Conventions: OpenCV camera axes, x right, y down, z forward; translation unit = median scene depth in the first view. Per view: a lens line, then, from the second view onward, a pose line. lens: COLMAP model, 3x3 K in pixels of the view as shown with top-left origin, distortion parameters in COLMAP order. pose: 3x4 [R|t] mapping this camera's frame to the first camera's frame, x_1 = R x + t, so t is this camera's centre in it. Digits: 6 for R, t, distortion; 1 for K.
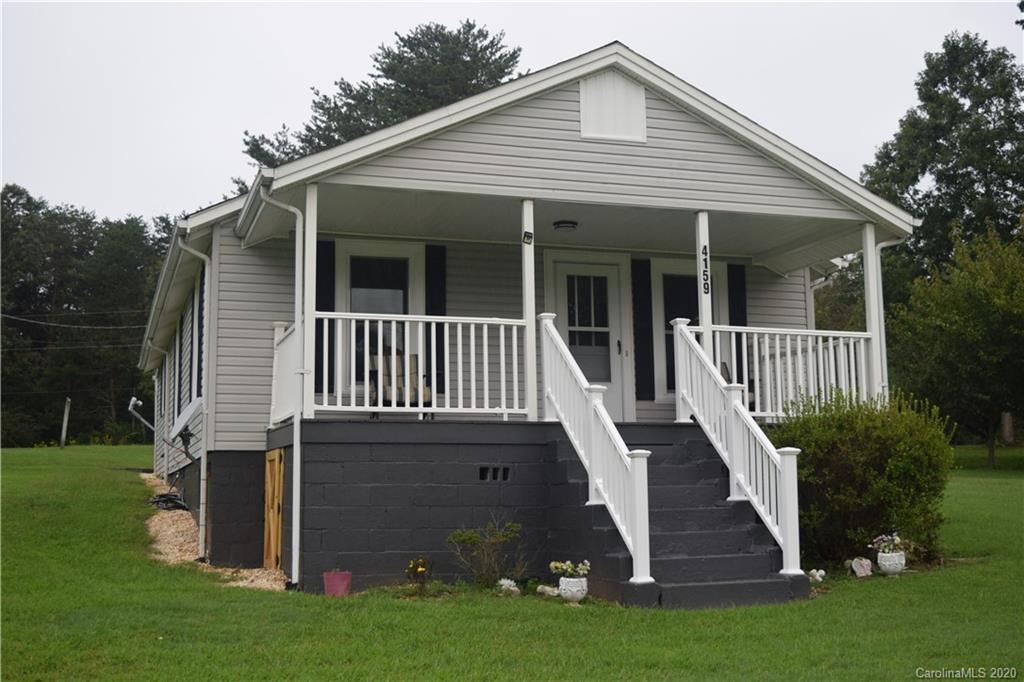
lens RADIAL K [[1259.8, 0, 512.0], [0, 1259.8, 341.0], [0, 0, 1]] dist [-0.017114, -0.063470]
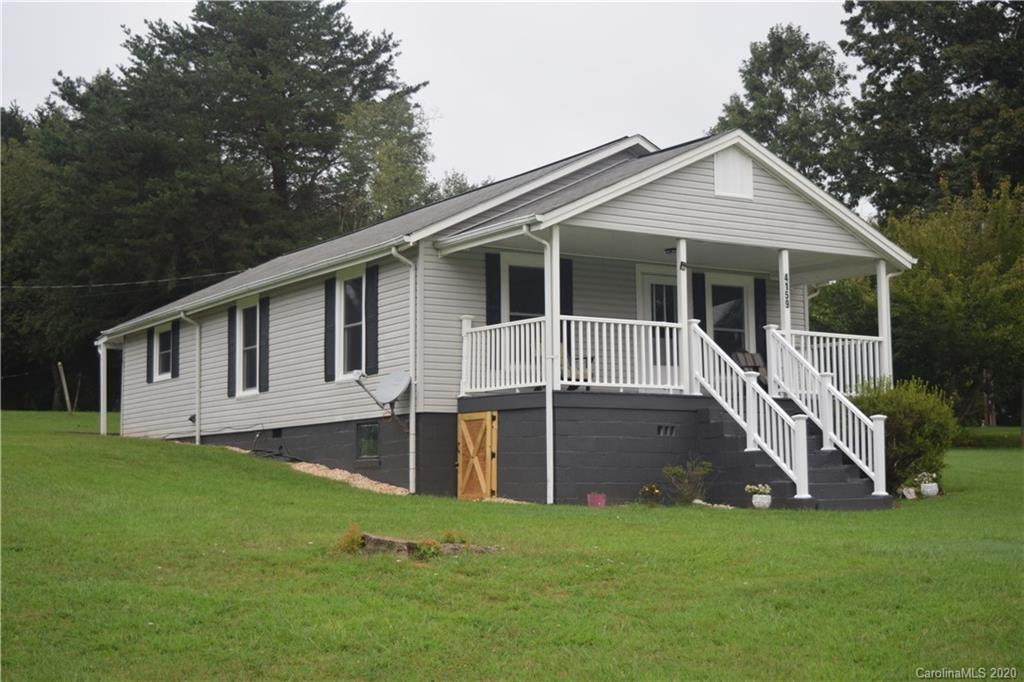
lens RADIAL K [[1534.3, 0, 512.0], [0, 1534.3, 341.0], [0, 0, 1]] dist [-0.006653, -0.024337]
pose [[0.968260, 0.028502, 0.248314, -0.564530], [-0.035599, 0.999075, 0.024137, -0.030127], [-0.247397, -0.032210, 0.968379, -0.592607]]
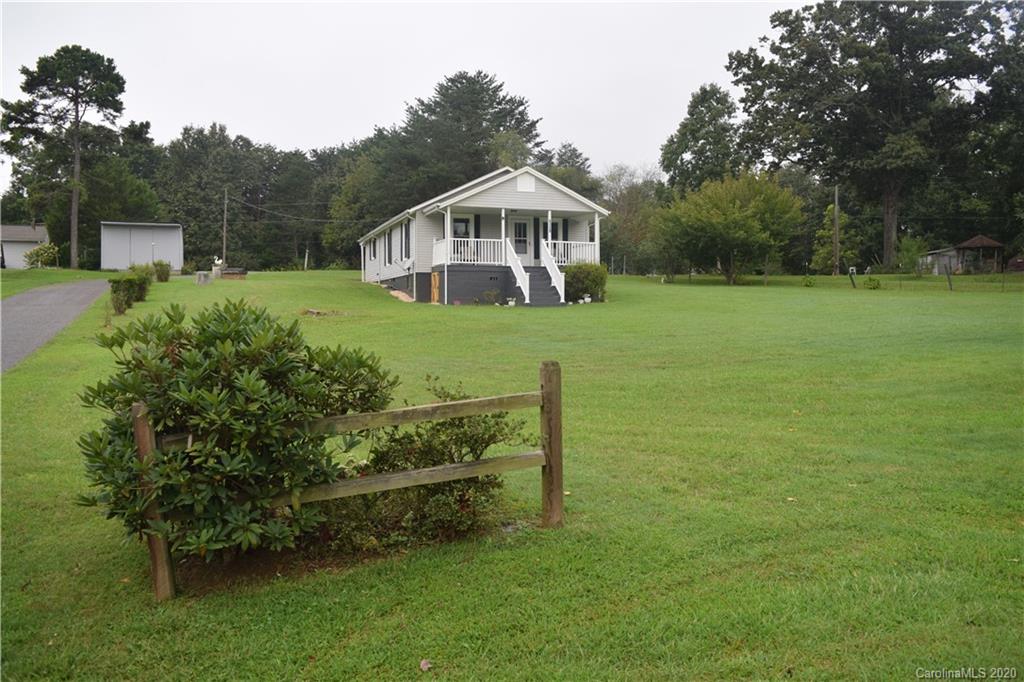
lens RADIAL K [[804.8, 0, 509.3], [0, 804.8, 339.0], [0, 0, 1]] dist [-0.097805, 0.027826]
pose [[0.999846, 0.009141, 0.014994, -0.001298], [-0.011496, 0.986161, 0.165394, -0.116580], [-0.013275, -0.165541, 0.986114, -1.404472]]
